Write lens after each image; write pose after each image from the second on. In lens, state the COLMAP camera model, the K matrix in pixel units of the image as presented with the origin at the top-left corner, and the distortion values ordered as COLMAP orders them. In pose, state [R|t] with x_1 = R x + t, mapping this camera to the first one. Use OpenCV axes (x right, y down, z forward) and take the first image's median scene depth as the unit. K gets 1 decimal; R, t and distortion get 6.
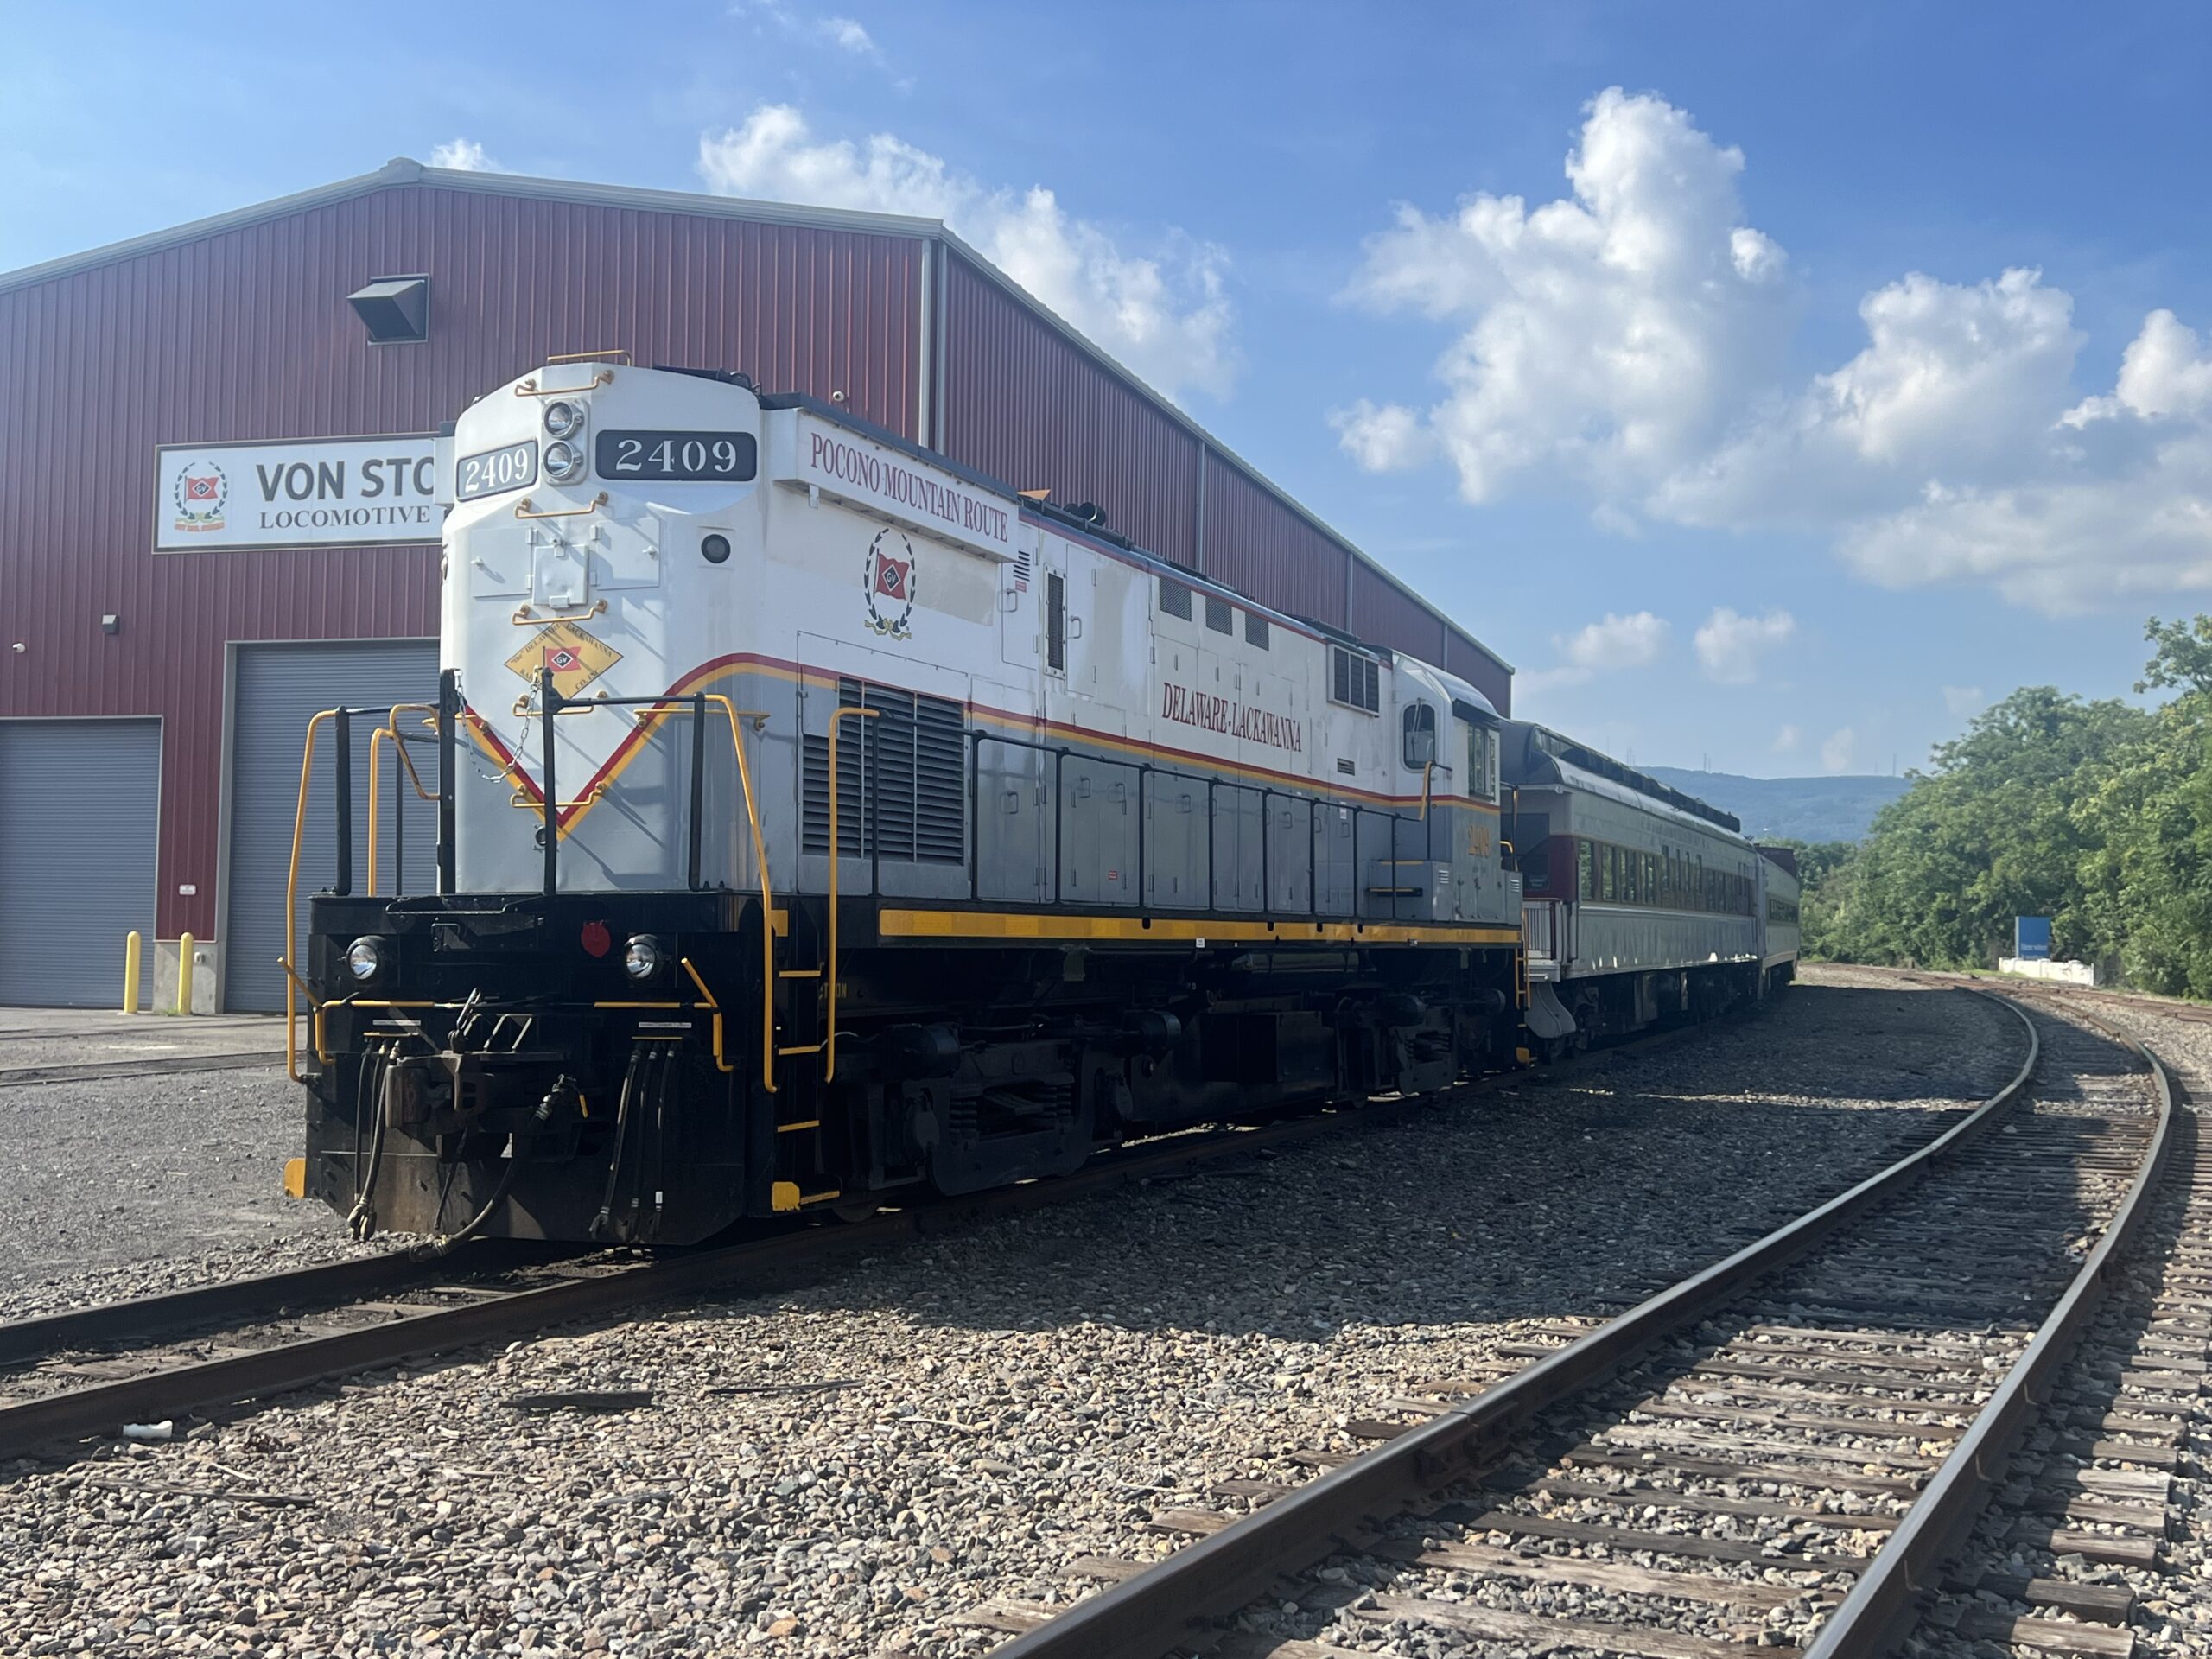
lens RADIAL K [[2426.0, 0, 1106.0], [0, 2426.0, 829.5], [0, 0, 1]] dist [0.082985, -0.034976]
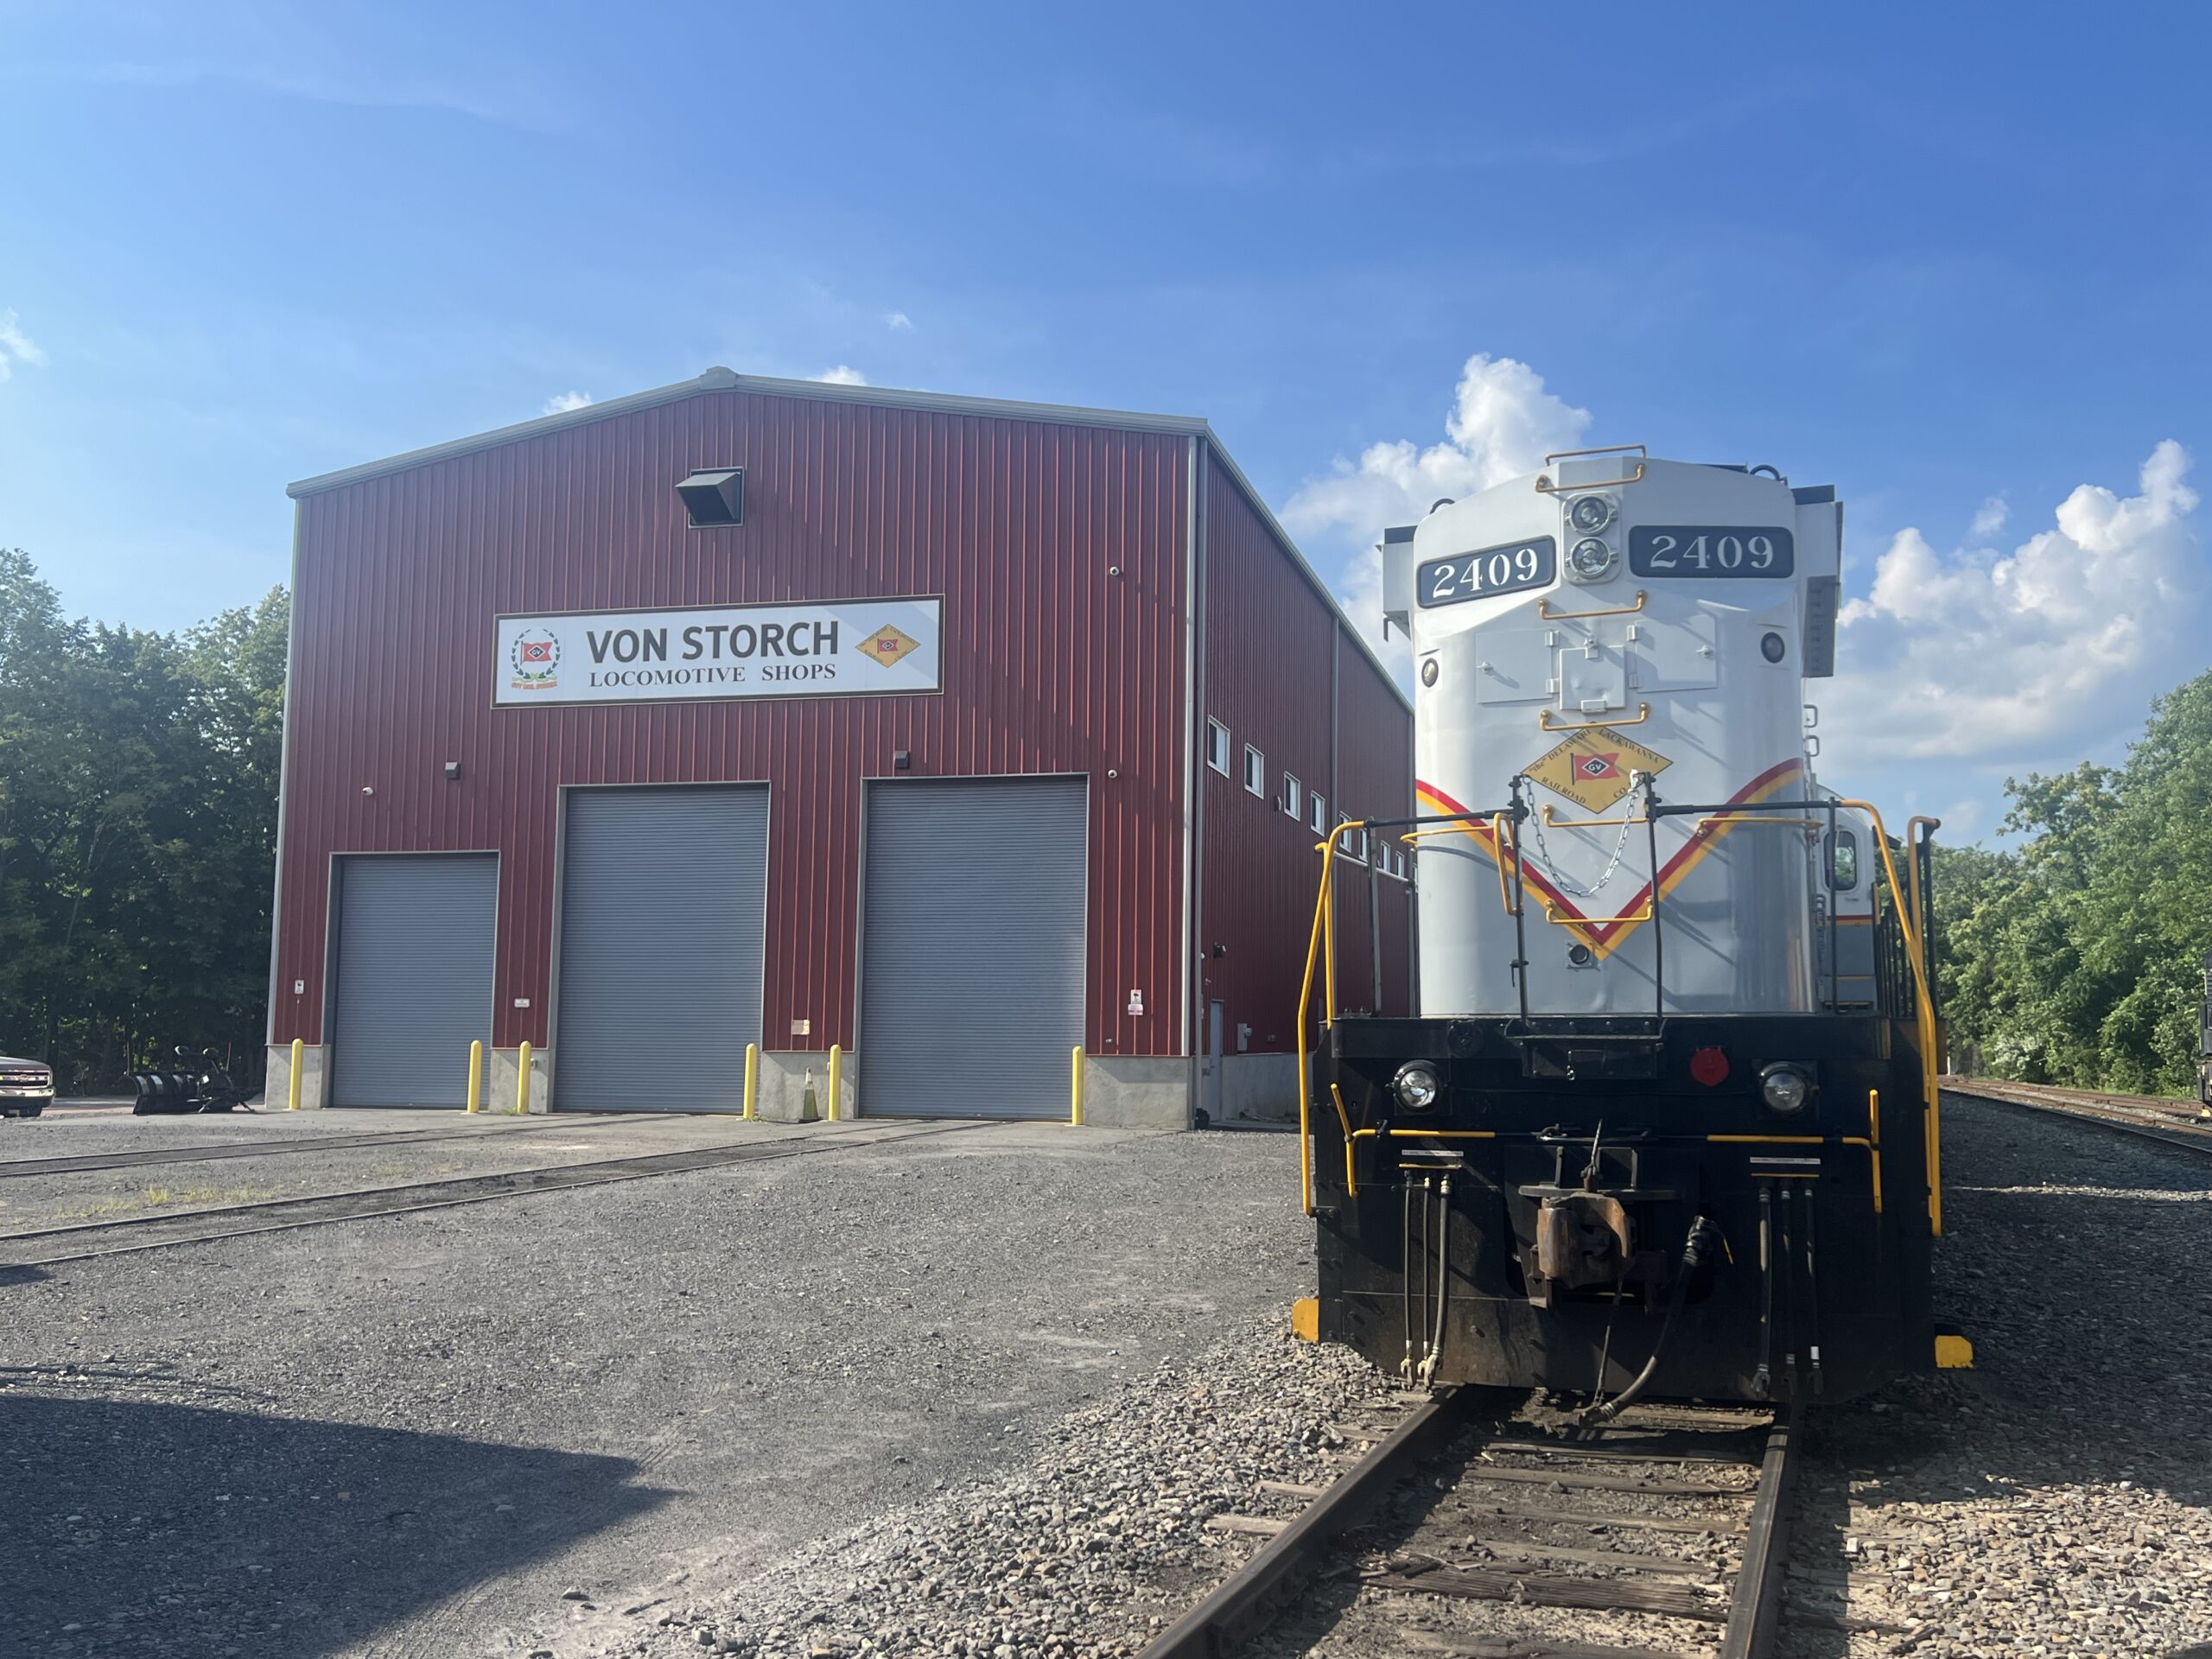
lens RADIAL K [[1945.0, 0, 1118.8], [0, 1945.0, 859.5], [0, 0, 1]] dist [0.158047, -0.387498]
pose [[0.999215, 0.000063, 0.039609, -0.136408], [0.001738, 0.998966, -0.045441, 0.000133], [-0.039571, 0.045474, 0.998181, 0.077919]]
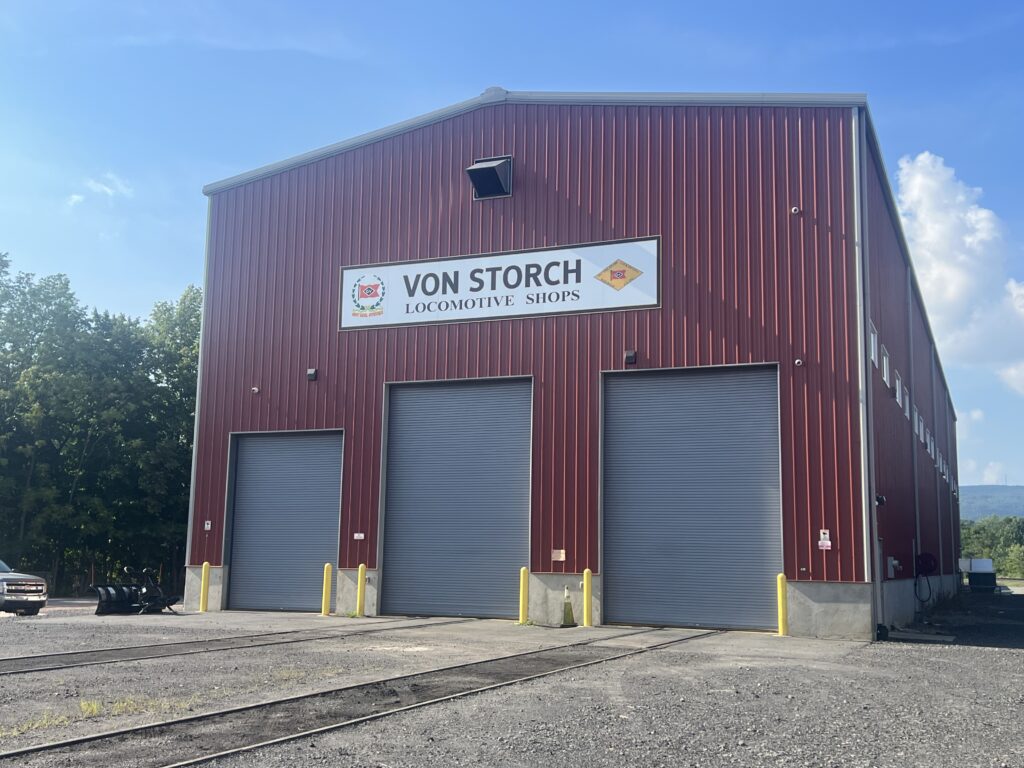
lens RADIAL K [[1136.8, 0, 512.0], [0, 1136.8, 384.0], [0, 0, 1]] dist [0.219183, -0.681934]
pose [[0.995684, -0.011717, -0.092064, -0.207717], [0.001549, 0.993958, -0.109746, 0.008047], [0.092794, 0.109130, 0.989687, 0.261509]]
